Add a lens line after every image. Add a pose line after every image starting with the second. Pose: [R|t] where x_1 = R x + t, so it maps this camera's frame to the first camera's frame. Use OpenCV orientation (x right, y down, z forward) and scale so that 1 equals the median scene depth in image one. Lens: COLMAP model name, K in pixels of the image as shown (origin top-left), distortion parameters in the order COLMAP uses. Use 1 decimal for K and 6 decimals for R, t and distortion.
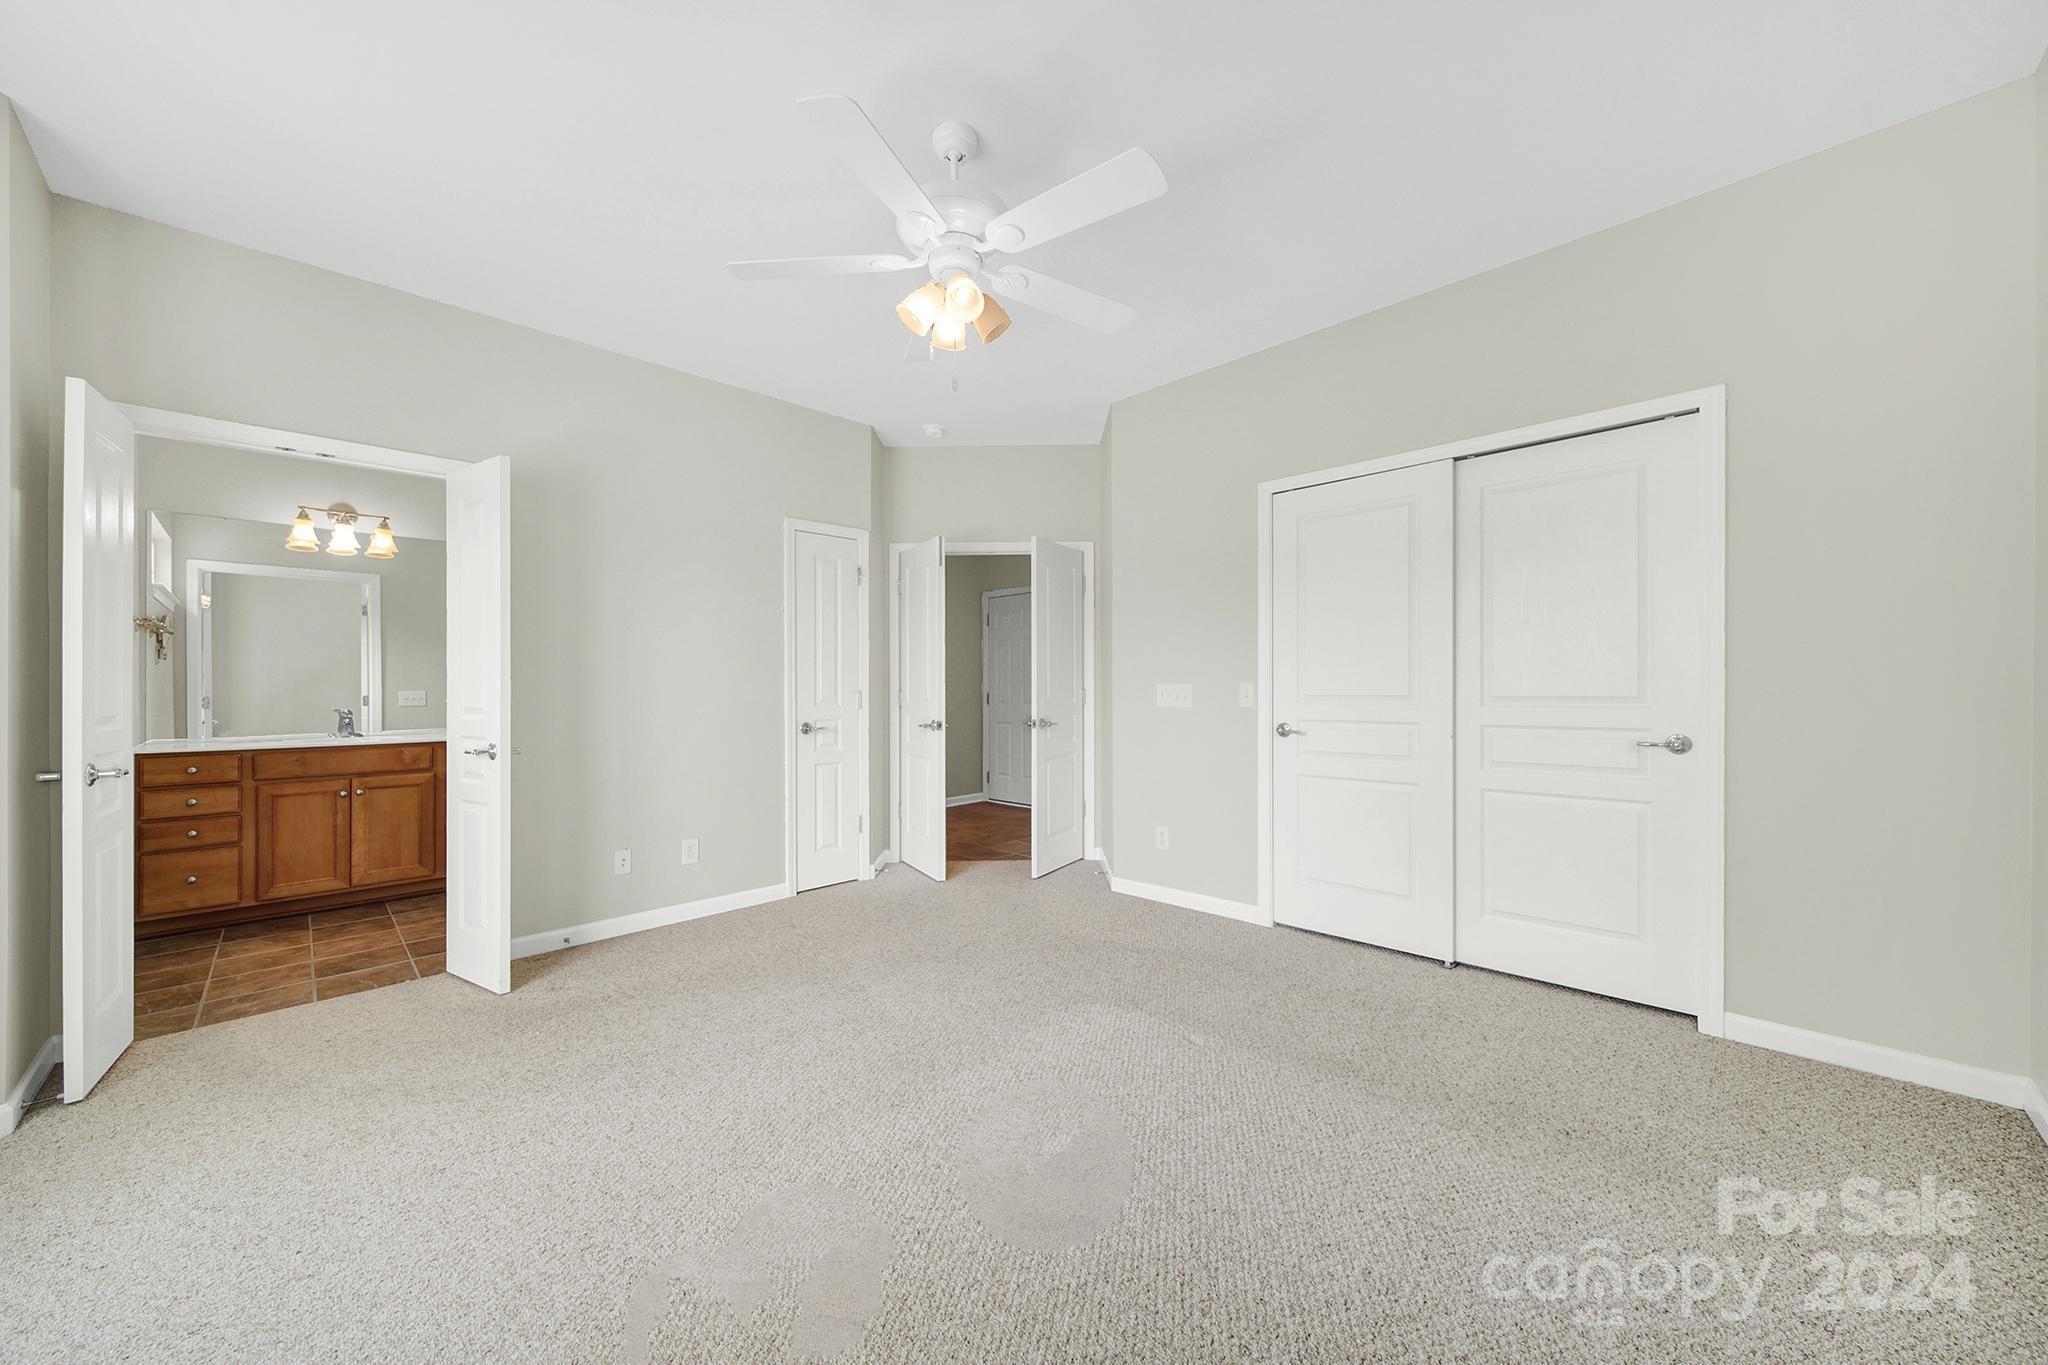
lens RADIAL K [[746.7, 0, 1030.8], [0, 746.7, 681.8], [0, 0, 1]] dist [-0.002670, 0.000097]
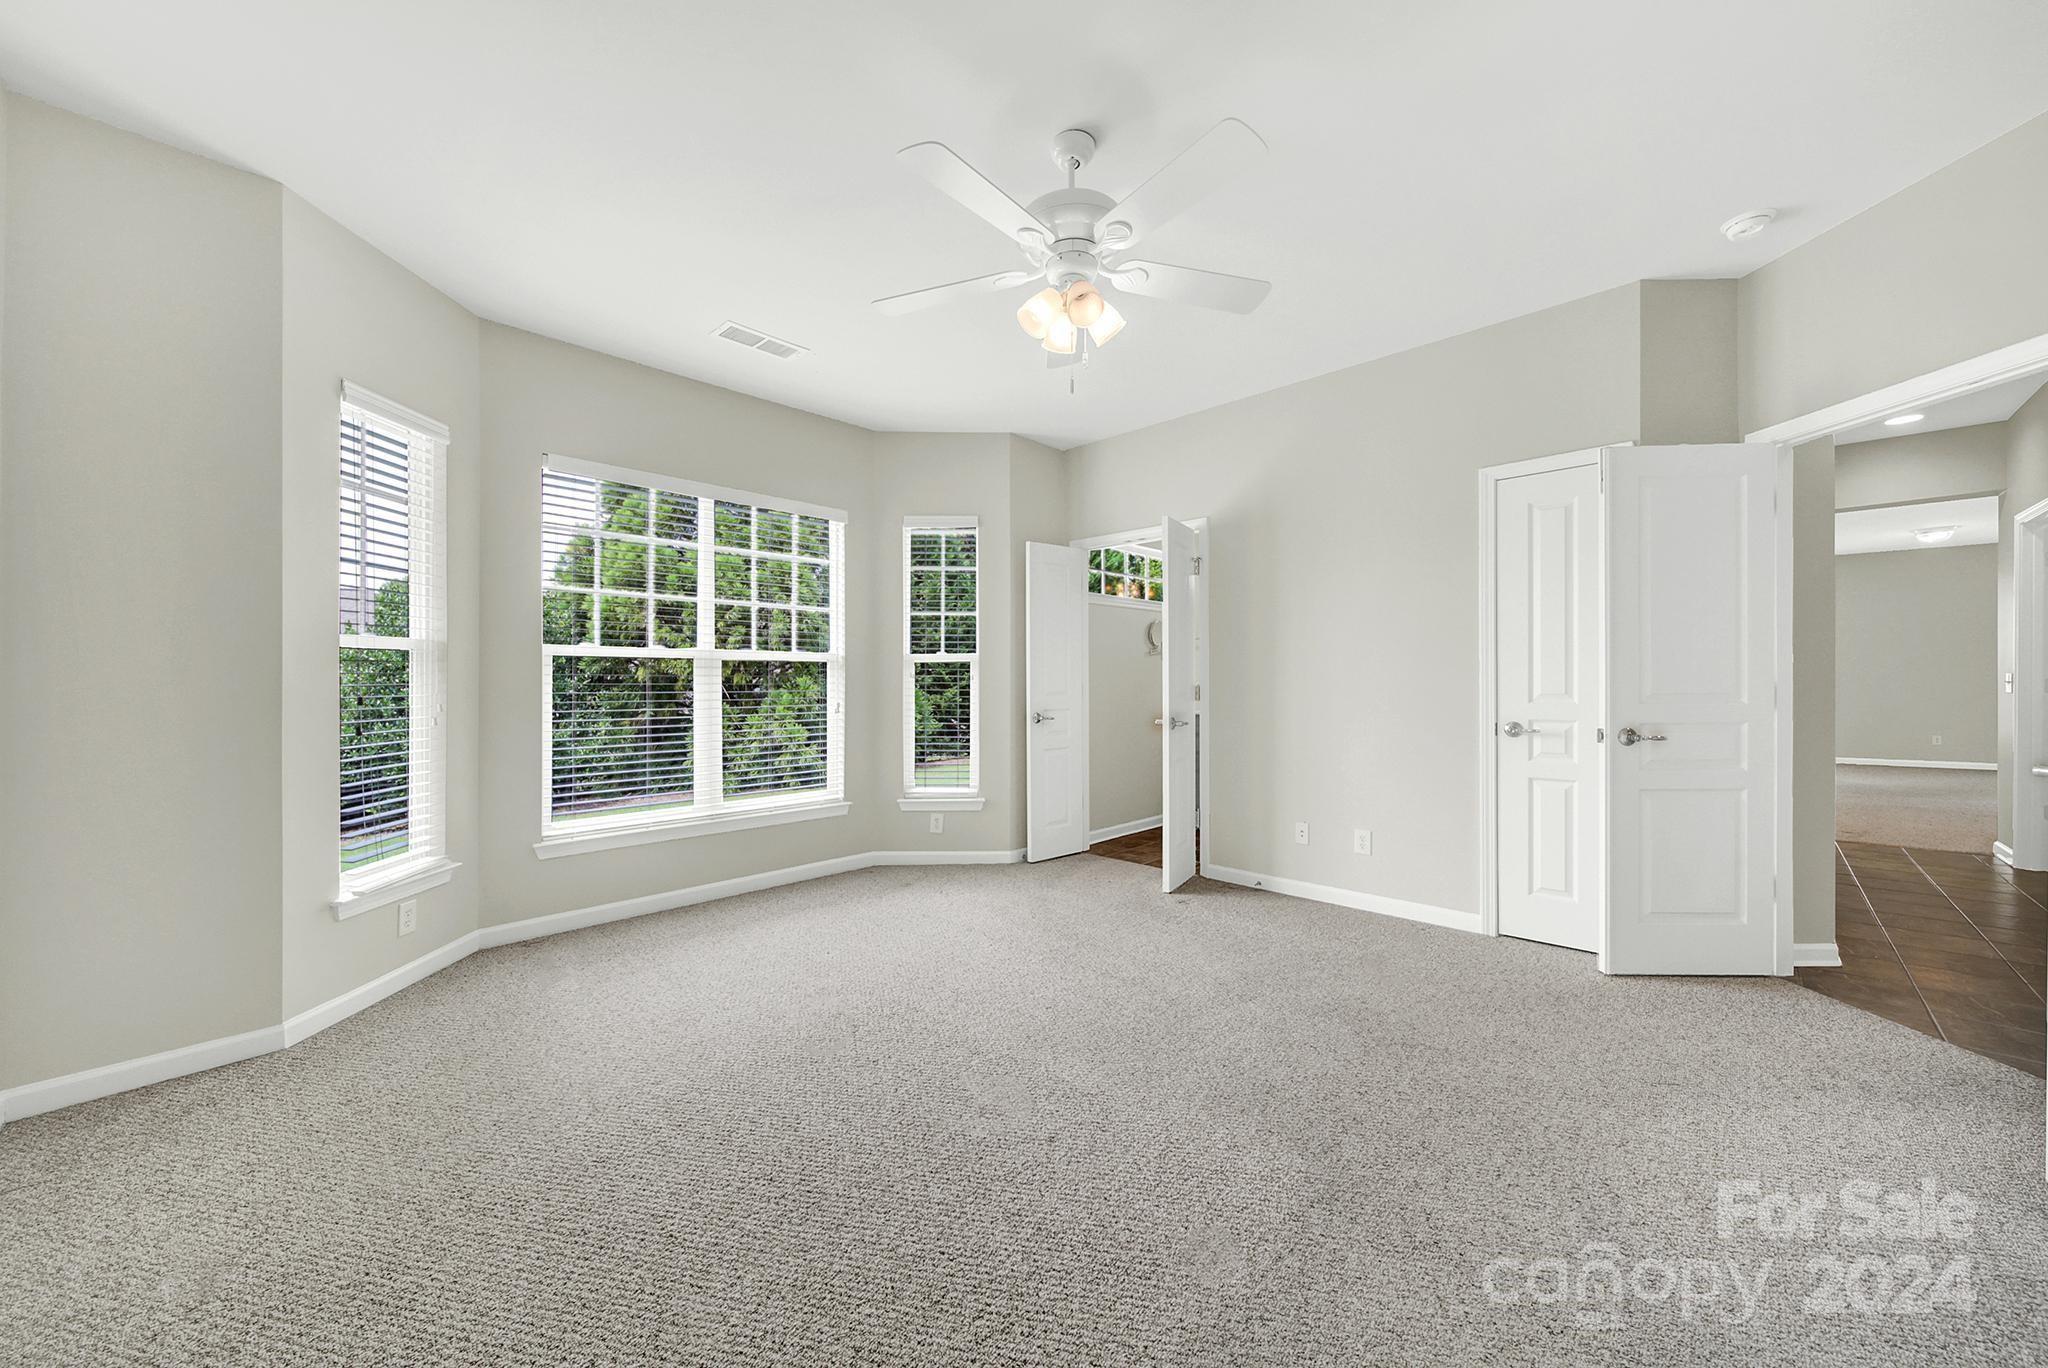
lens RADIAL K [[746.7, 0, 1025.4], [0, 746.7, 679.0], [0, 0, 1]] dist [-0.002670, 0.000097]
pose [[0.013265, 0.005095, -0.999899, 0.707495], [0.005147, 0.999973, 0.005163, 0.003984], [0.999899, -0.005215, 0.013238, 0.717256]]
